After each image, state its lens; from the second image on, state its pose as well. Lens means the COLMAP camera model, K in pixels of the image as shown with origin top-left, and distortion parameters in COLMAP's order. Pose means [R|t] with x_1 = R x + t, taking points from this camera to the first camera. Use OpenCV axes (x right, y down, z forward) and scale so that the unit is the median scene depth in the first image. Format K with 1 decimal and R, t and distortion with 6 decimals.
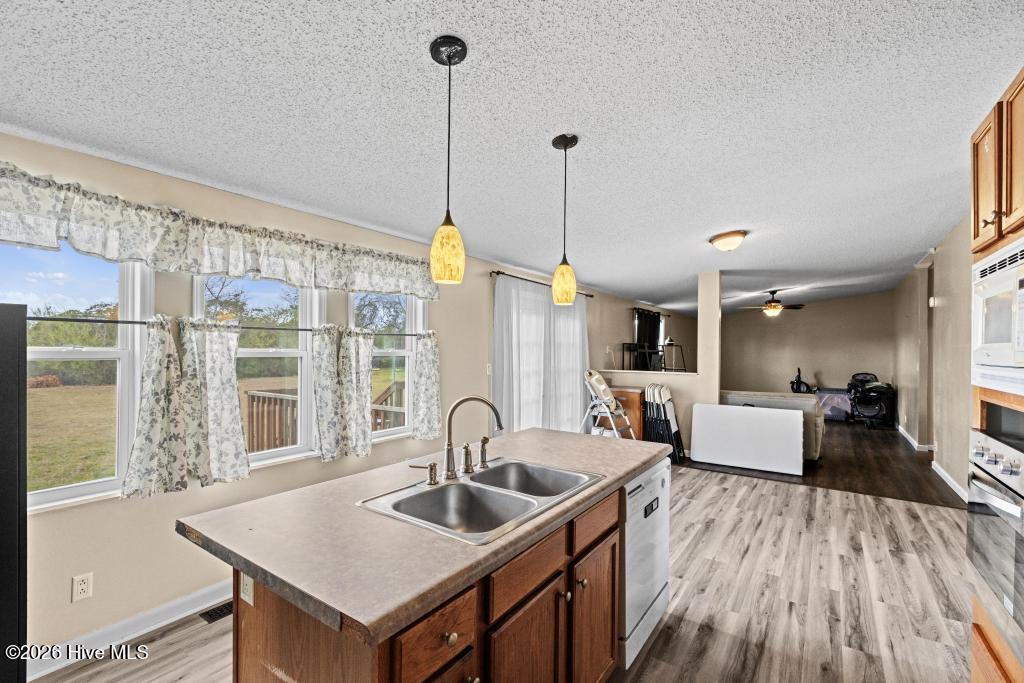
lens RADIAL K [[452.4, 0, 515.7], [0, 452.4, 349.3], [0, 0, 1]] dist [-0.000181, -0.000055]
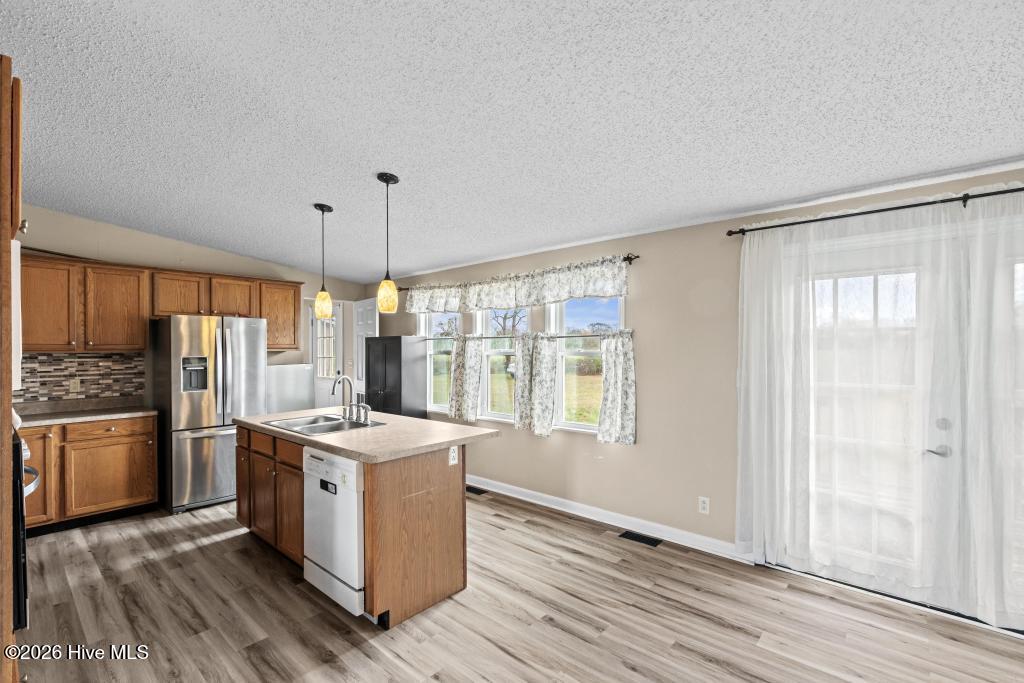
lens RADIAL K [[452.4, 0, 515.7], [0, 452.4, 349.3], [0, 0, 1]] dist [-0.000181, -0.000055]
pose [[-0.107461, 0.002722, -0.994206, 1.244275], [0.010930, 0.999939, 0.001557, -0.006282], [0.994149, -0.010699, -0.107484, 1.429010]]
